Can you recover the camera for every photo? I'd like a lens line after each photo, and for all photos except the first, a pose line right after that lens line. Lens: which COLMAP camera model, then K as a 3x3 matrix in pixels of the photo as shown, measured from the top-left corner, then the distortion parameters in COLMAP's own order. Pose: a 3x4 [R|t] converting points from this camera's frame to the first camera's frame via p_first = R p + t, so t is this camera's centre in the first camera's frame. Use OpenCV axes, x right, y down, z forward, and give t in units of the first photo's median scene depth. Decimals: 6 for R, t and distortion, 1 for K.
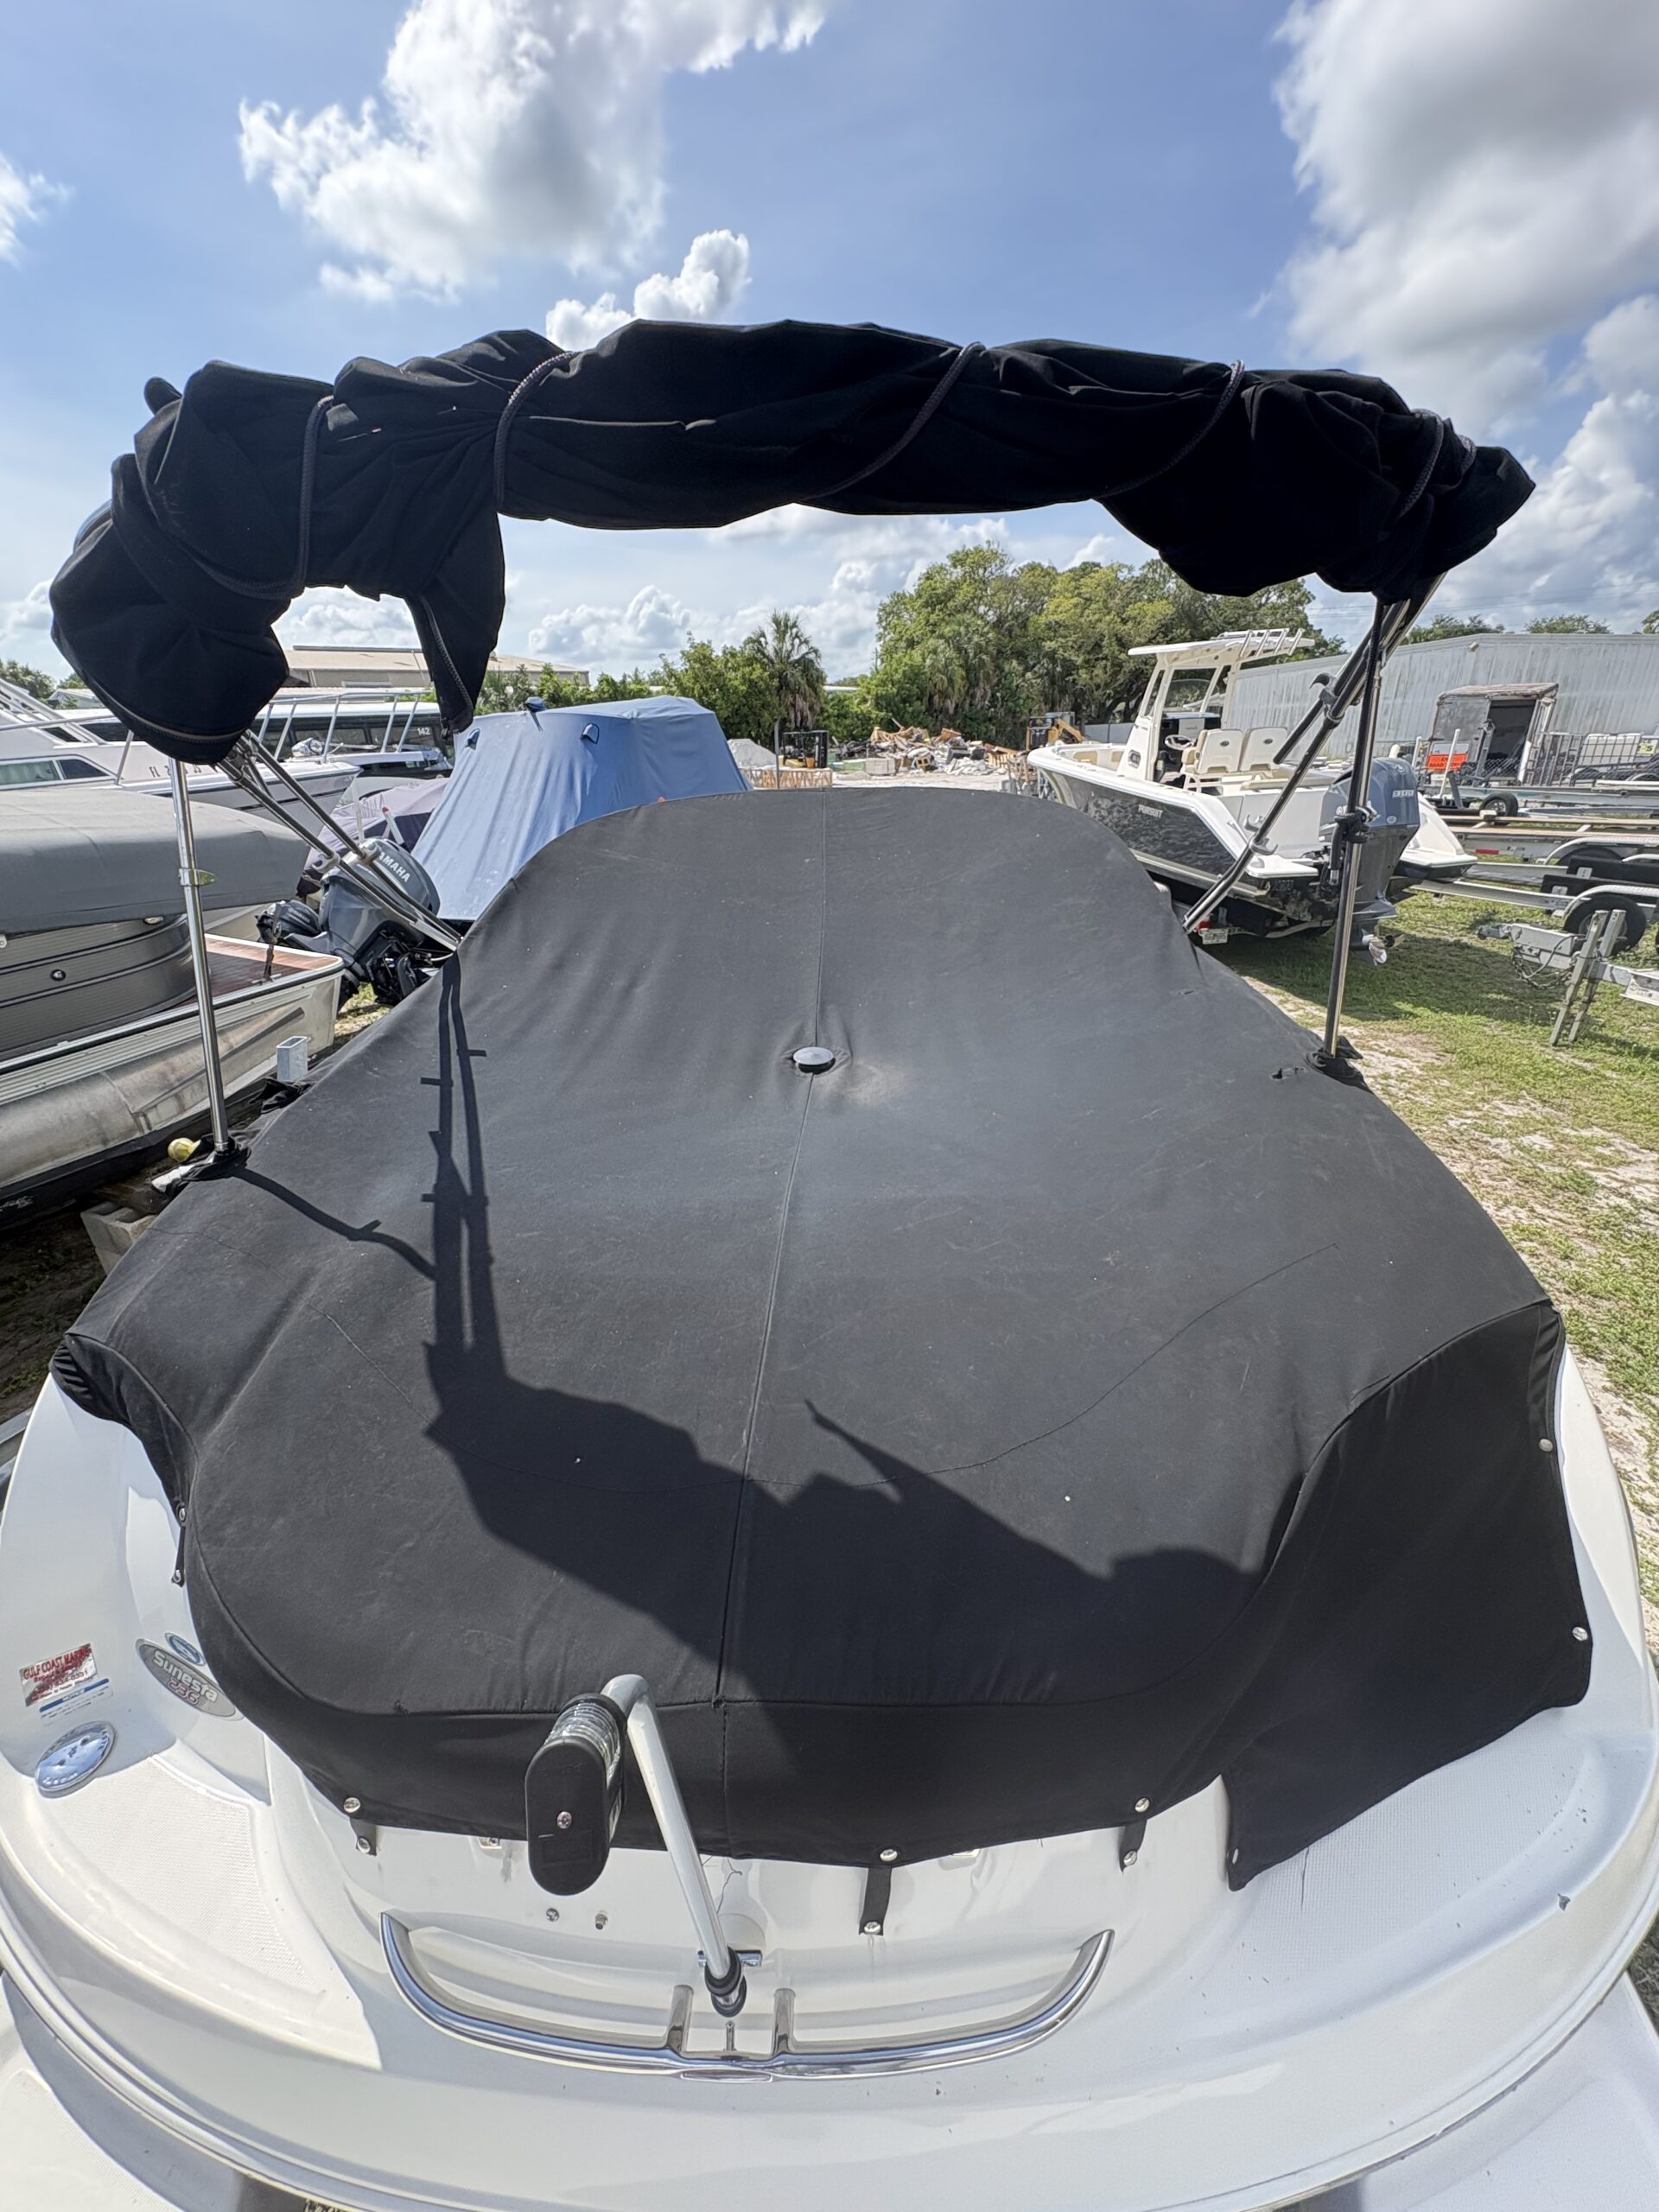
lens RADIAL K [[882.4, 0, 829.5], [0, 882.4, 1106.0], [0, 0, 1]] dist [0.001655, 0.000071]
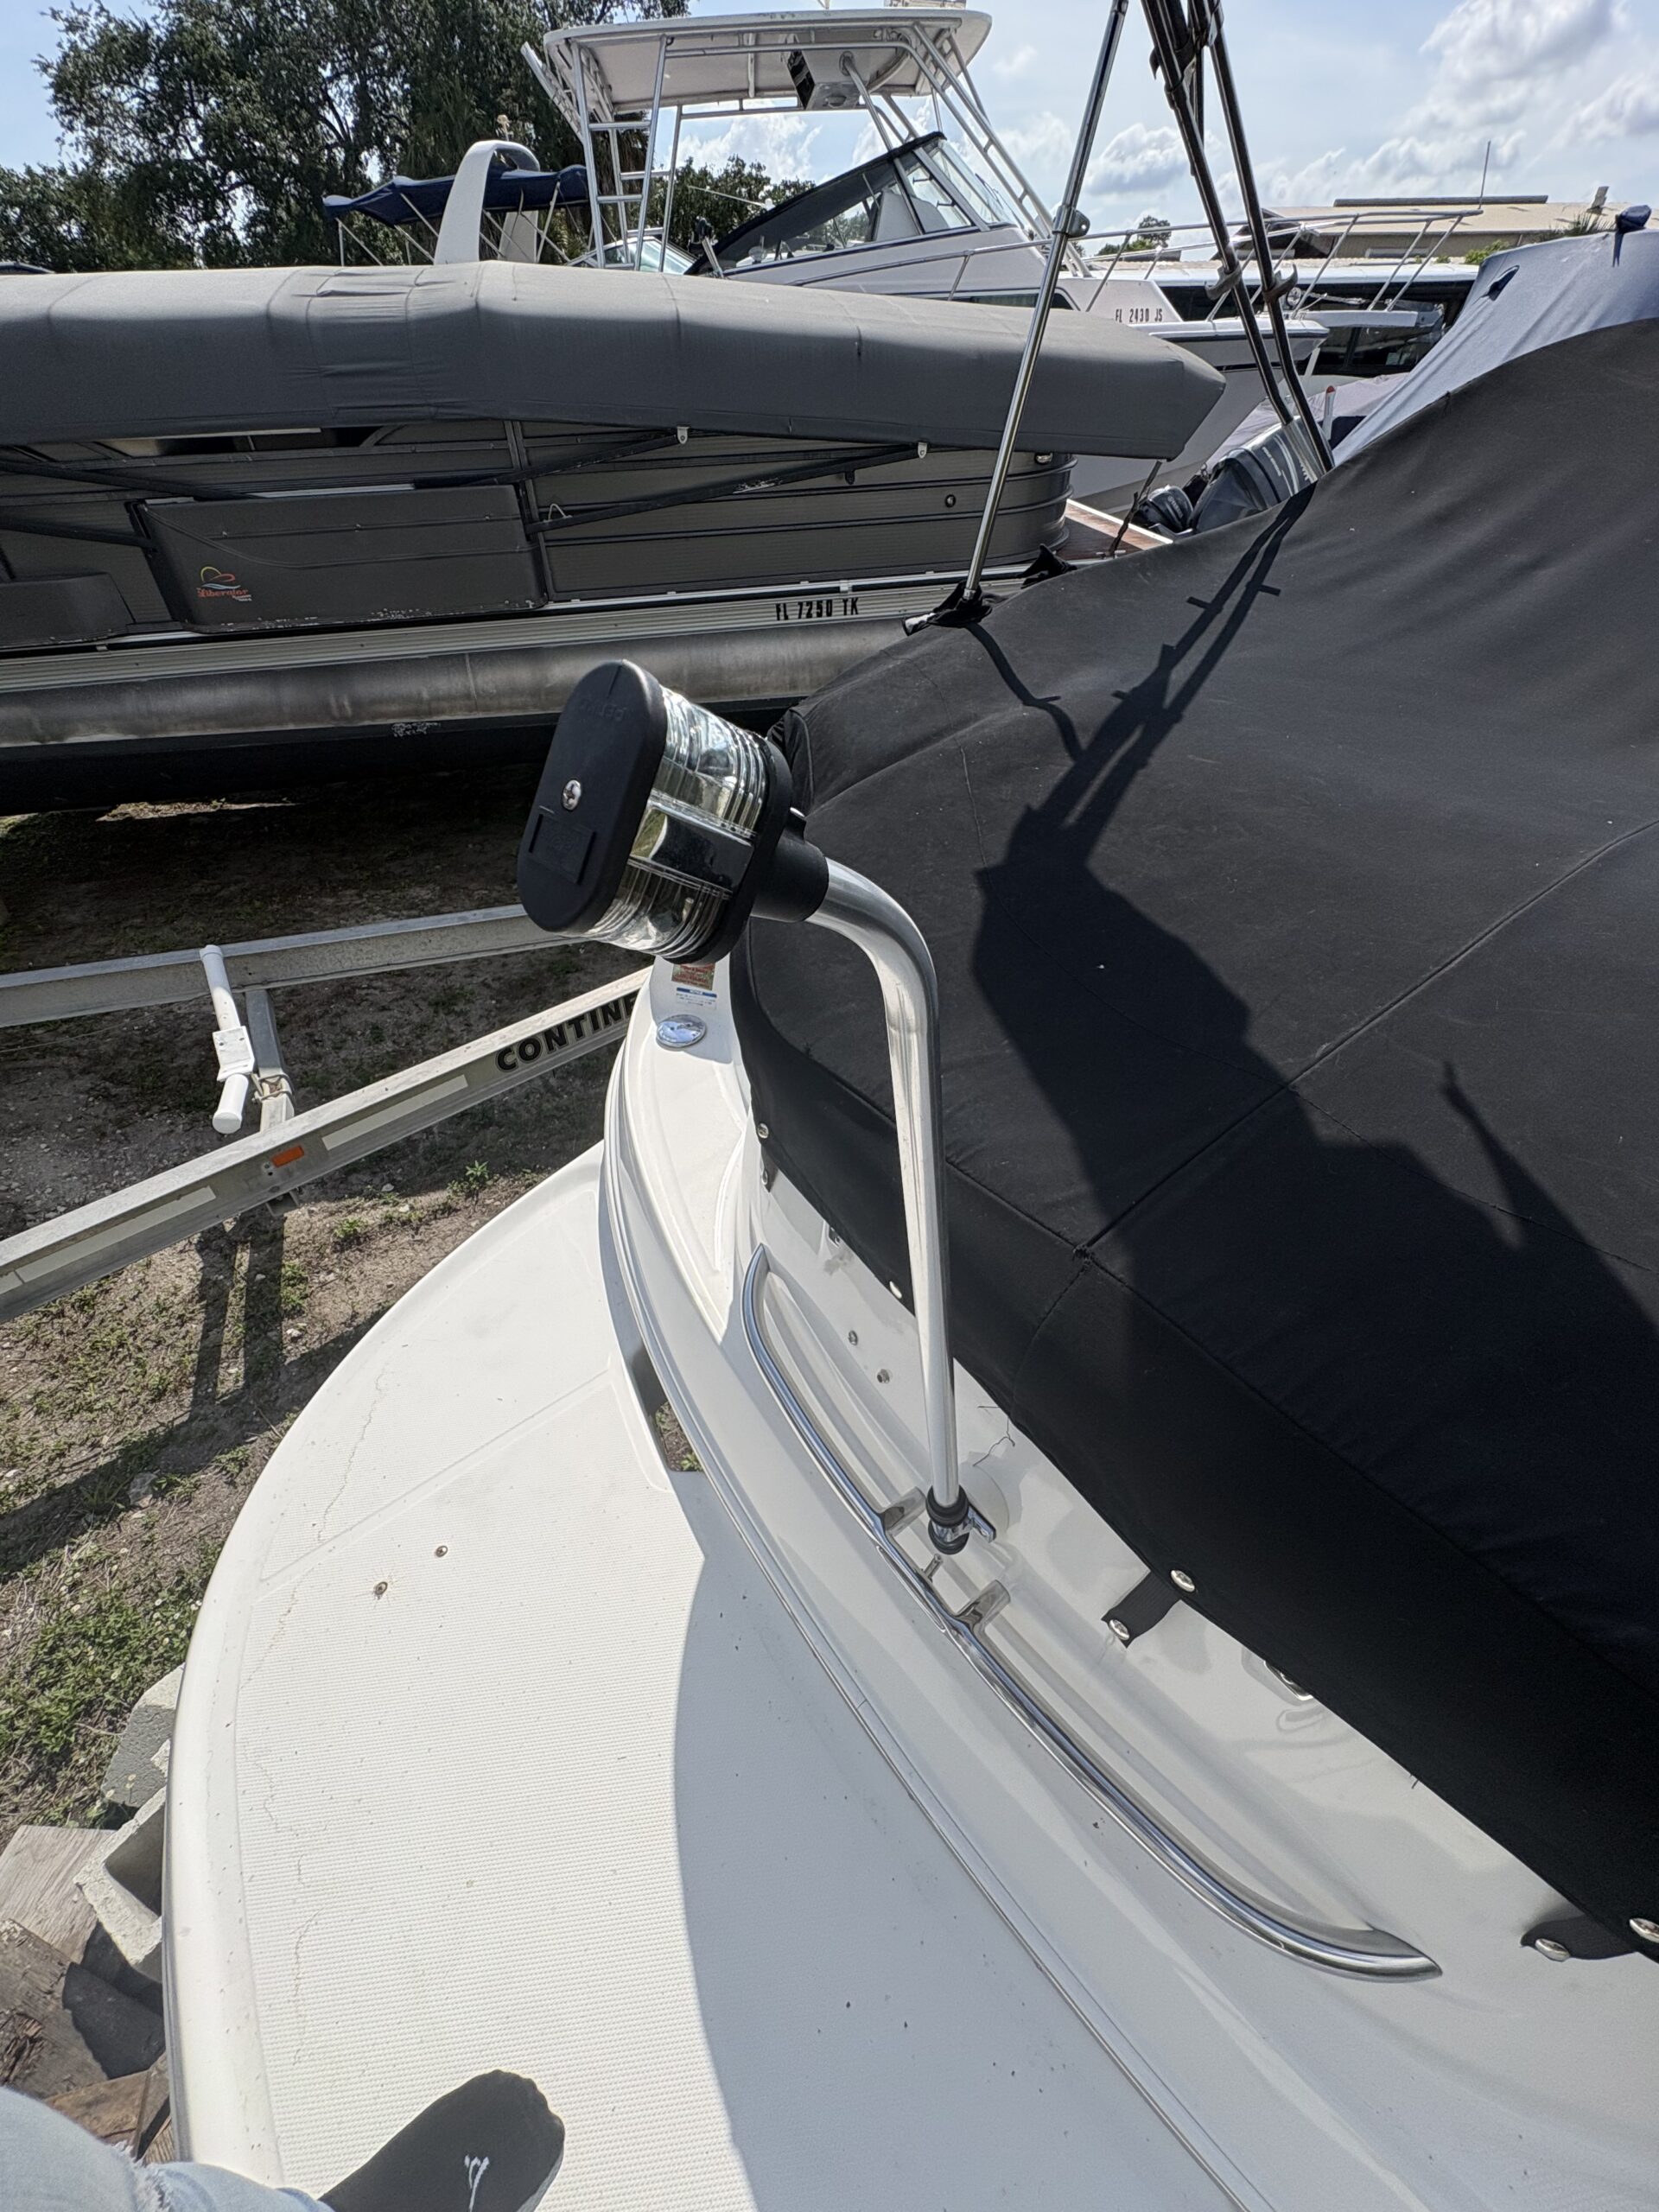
lens RADIAL K [[882.4, 0, 829.5], [0, 882.4, 1106.0], [0, 0, 1]] dist [0.001655, 0.000071]
pose [[0.638901, 0.525600, -0.561738, 0.072523], [-0.327786, 0.846597, 0.419321, 0.288605], [0.695961, -0.083775, 0.713176, 0.298089]]
